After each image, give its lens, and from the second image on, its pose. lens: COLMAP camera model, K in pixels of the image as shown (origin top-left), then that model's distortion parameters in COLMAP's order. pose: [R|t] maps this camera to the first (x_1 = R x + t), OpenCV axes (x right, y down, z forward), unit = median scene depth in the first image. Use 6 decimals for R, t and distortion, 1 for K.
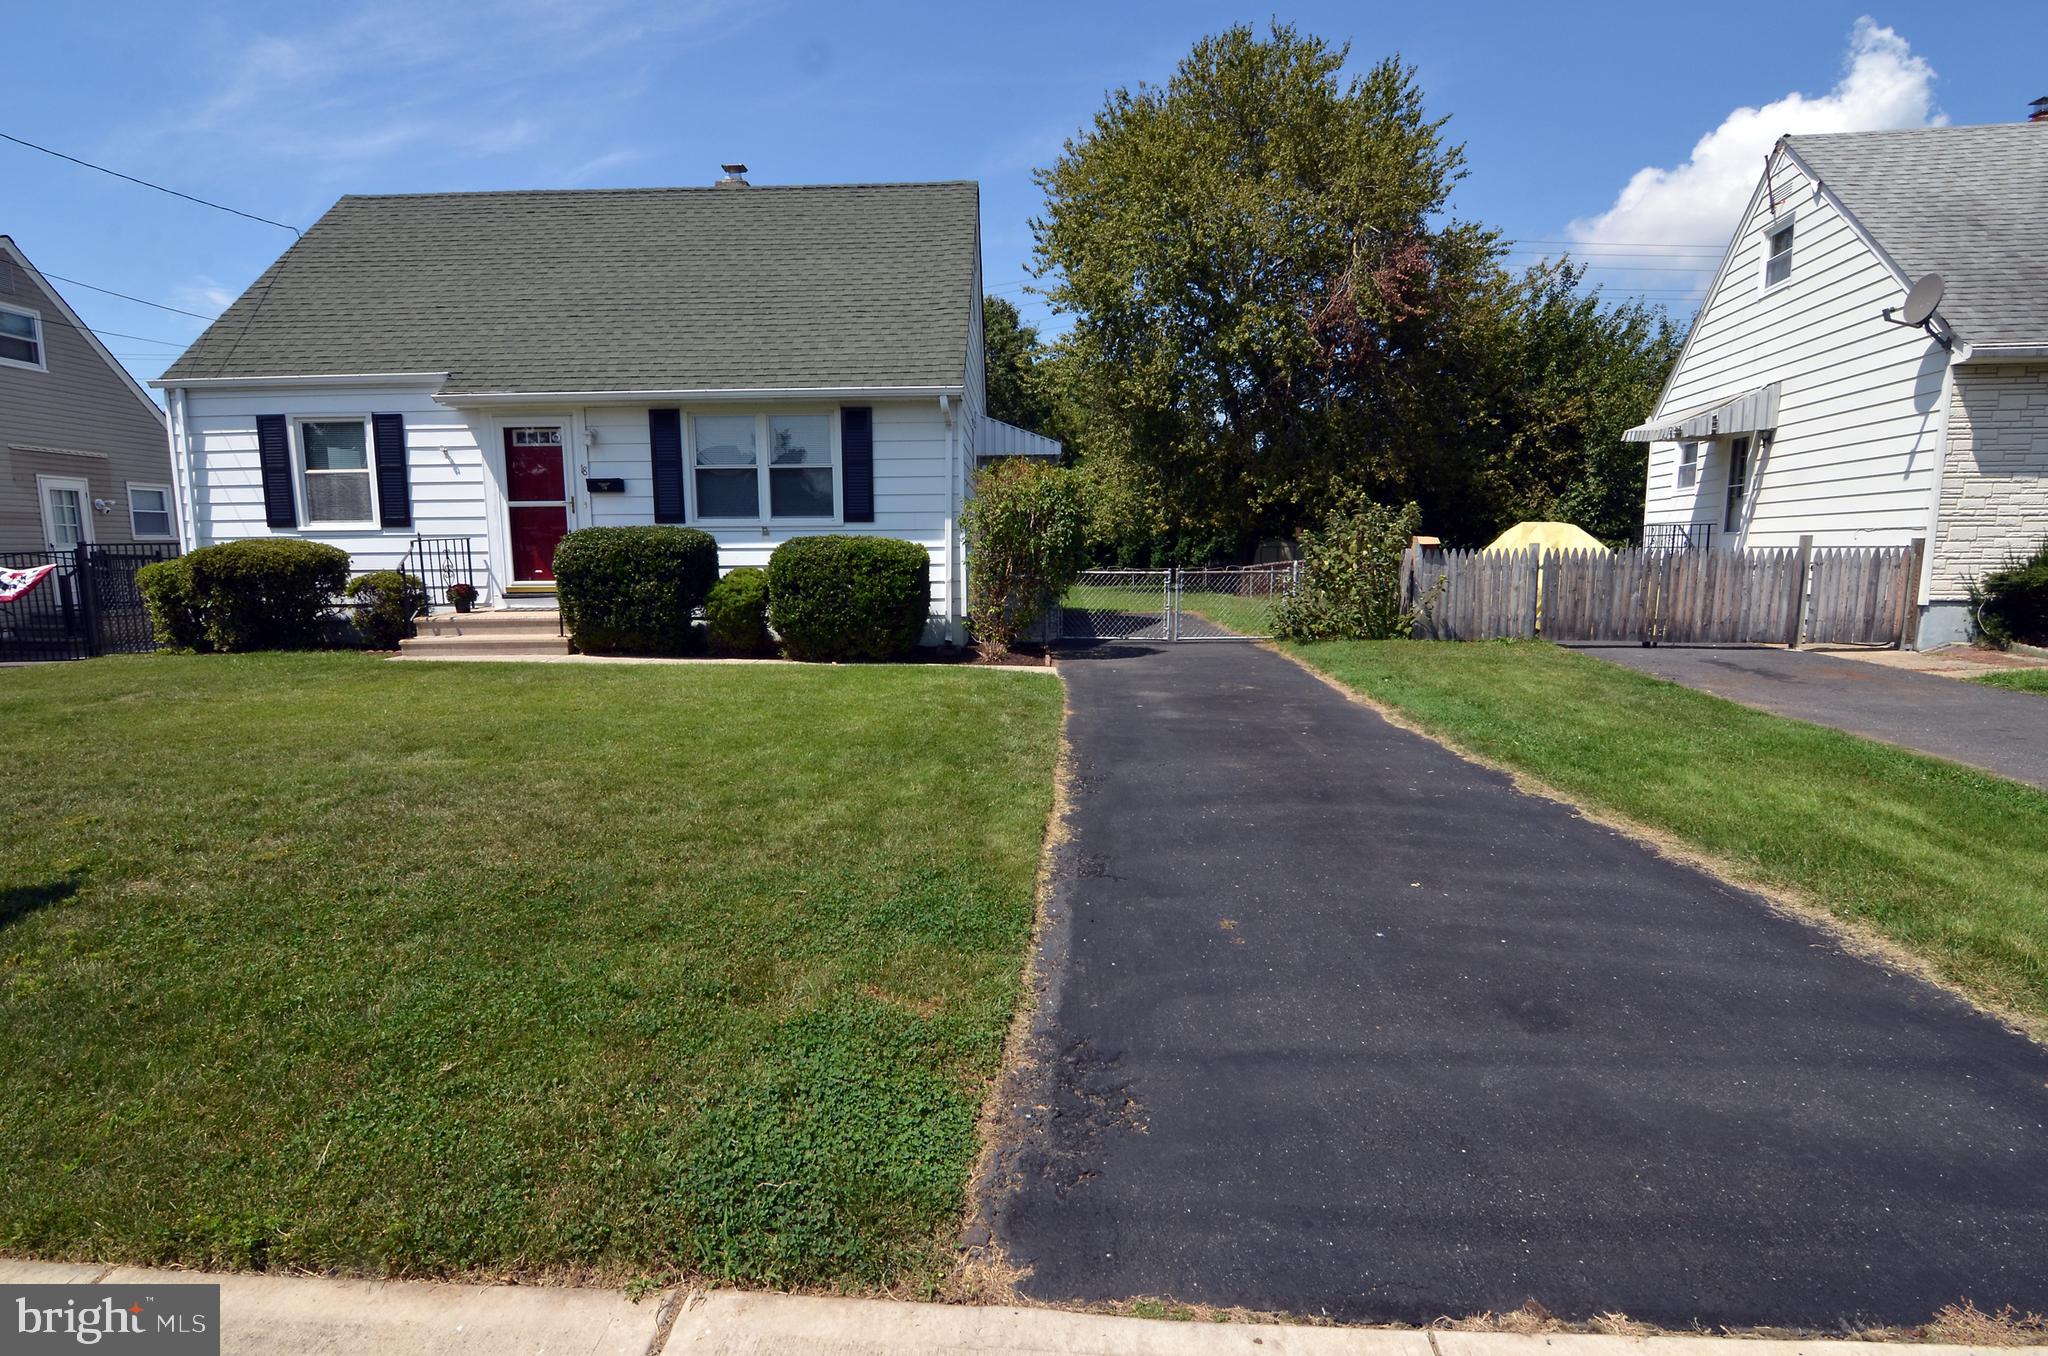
lens RADIAL K [[986.0, 0, 1009.9], [0, 986.0, 690.2], [0, 0, 1]] dist [-0.009821, -0.008969]
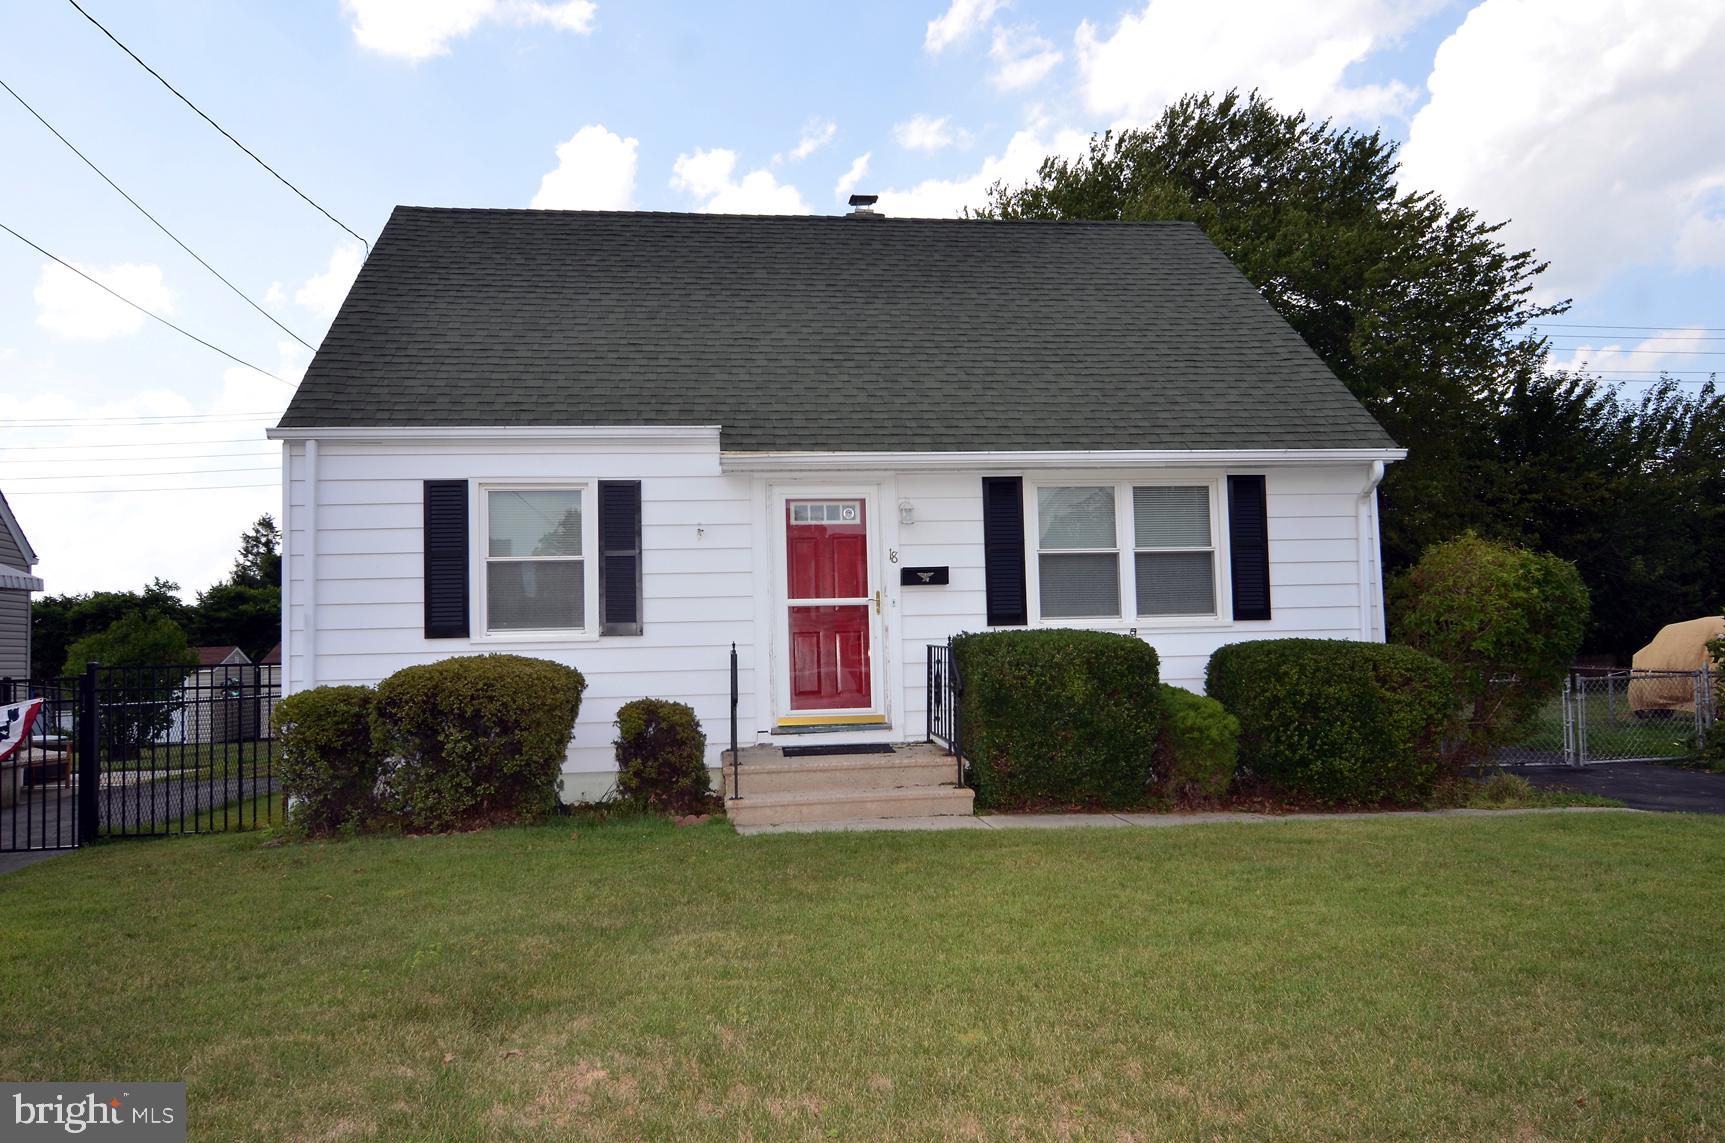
lens RADIAL K [[1161.3, 0, 862.5], [0, 1161.3, 571.5], [0, 0, 1]] dist [-0.003396, -0.000213]
pose [[0.990193, -0.008043, 0.139472, -0.571216], [0.037566, 0.976900, -0.210367, -0.030941], [-0.134558, 0.213543, 0.967623, 0.166998]]
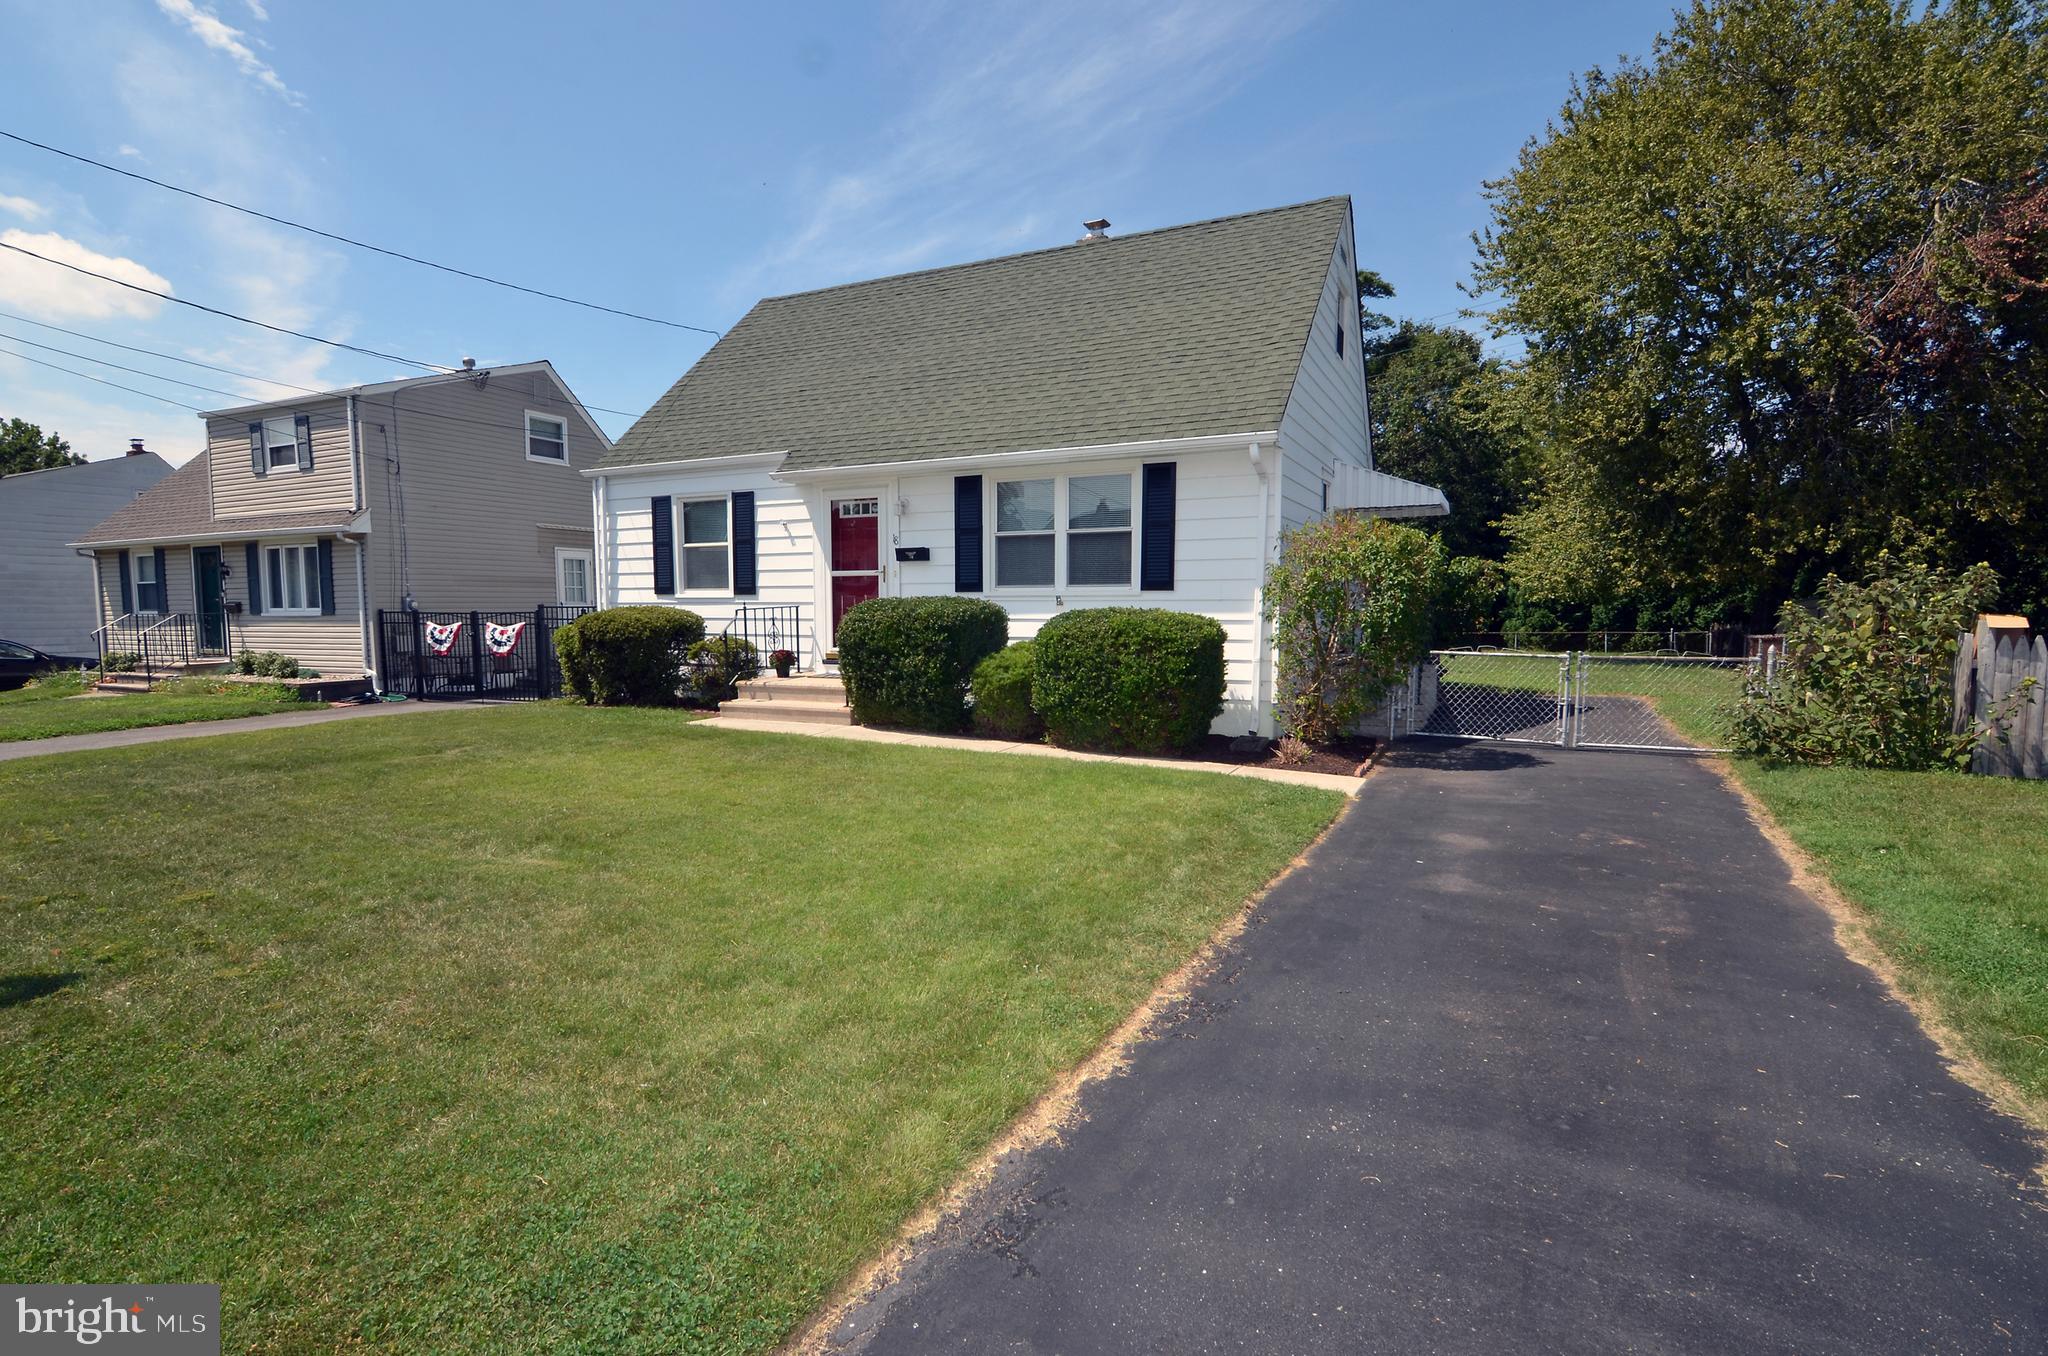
lens RADIAL K [[986.0, 0, 1009.9], [0, 986.0, 690.2], [0, 0, 1]] dist [-0.009821, -0.008969]
pose [[0.900479, 0.043841, -0.432684, 0.112692], [-0.065795, 0.997187, -0.035891, -0.041922], [0.429893, 0.060788, 0.900831, 0.153505]]
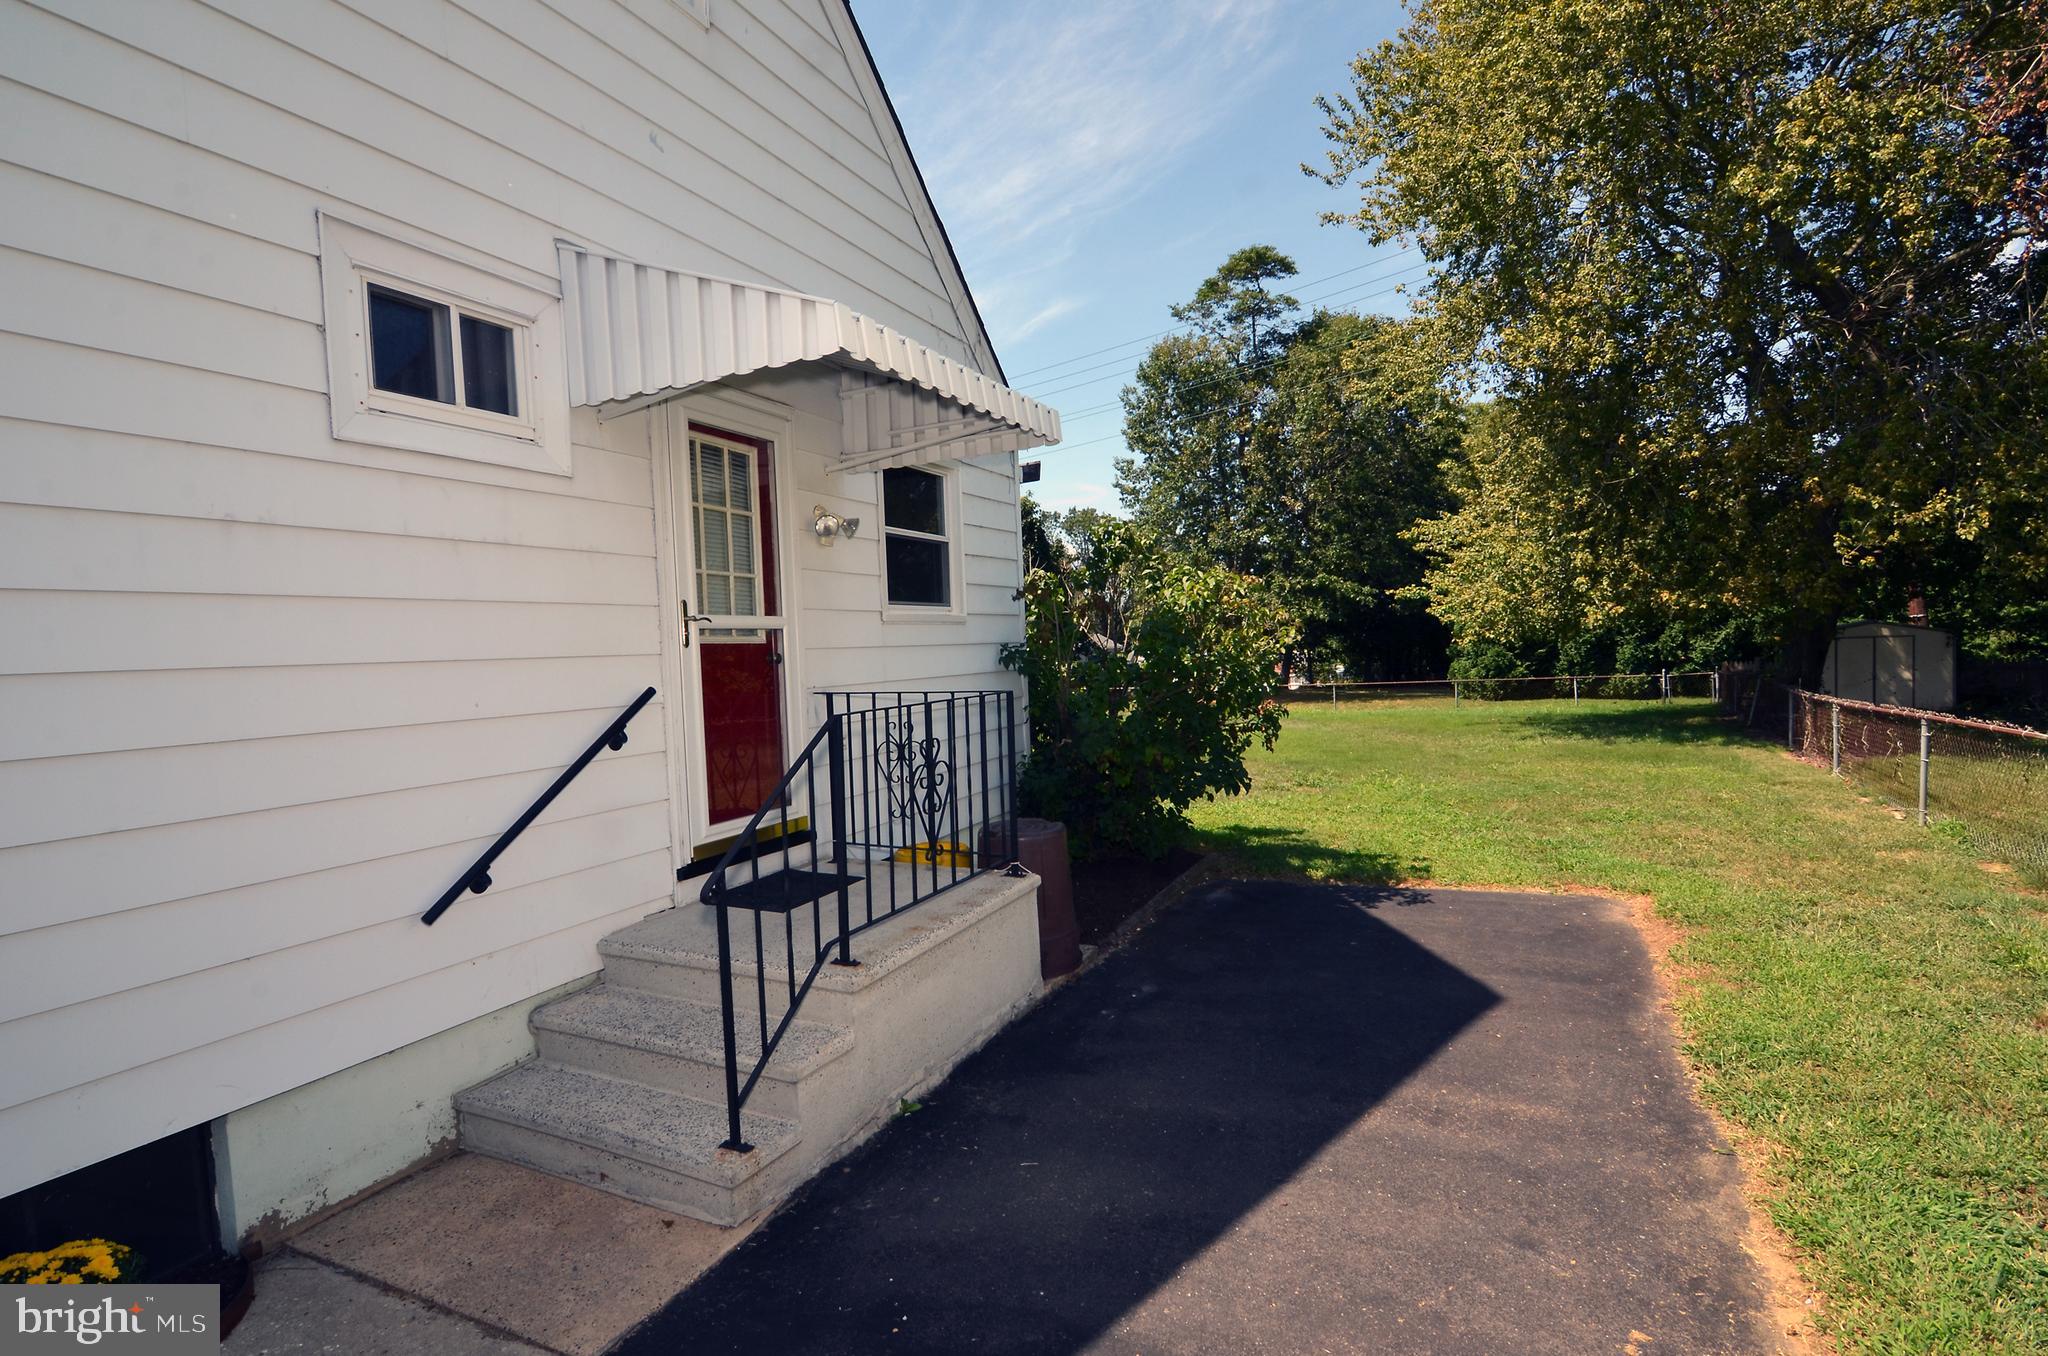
lens RADIAL K [[986.0, 0, 1009.9], [0, 986.0, 690.2], [0, 0, 1]] dist [-0.009821, -0.008969]
pose [[0.906786, -0.012974, -0.421391, 0.213960], [-0.026059, 0.995890, -0.086739, -0.181412], [0.420784, 0.089635, 0.902722, 1.025267]]
